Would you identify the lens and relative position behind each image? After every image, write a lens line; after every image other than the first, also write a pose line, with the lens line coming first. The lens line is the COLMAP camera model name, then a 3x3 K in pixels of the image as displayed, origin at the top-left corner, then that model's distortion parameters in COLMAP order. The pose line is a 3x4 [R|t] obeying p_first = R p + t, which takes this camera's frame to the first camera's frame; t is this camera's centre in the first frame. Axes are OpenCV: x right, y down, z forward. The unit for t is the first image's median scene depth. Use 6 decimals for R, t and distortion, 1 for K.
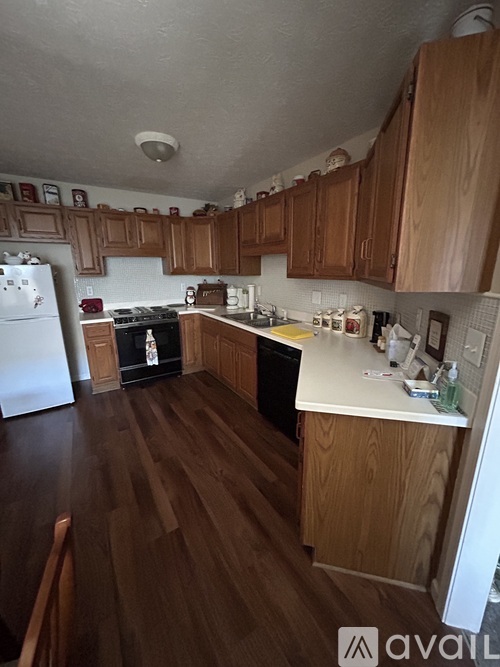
lens RADIAL K [[270.2, 0, 250.0], [0, 270.2, 333.5], [0, 0, 1]] dist [0.008510, 0.000426]
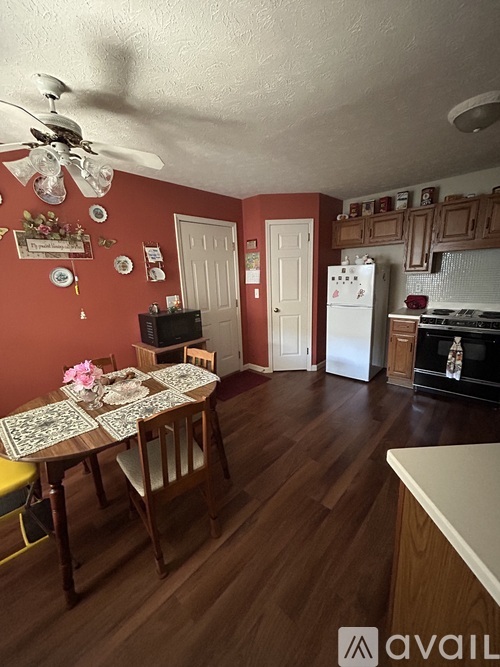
lens RADIAL K [[270.2, 0, 250.0], [0, 270.2, 333.5], [0, 0, 1]] dist [0.008510, 0.000426]
pose [[0.257041, 0.212485, -0.942751, 0.268542], [-0.197049, 0.966558, 0.164125, -0.037260], [0.946098, 0.143581, 0.290315, 0.148796]]
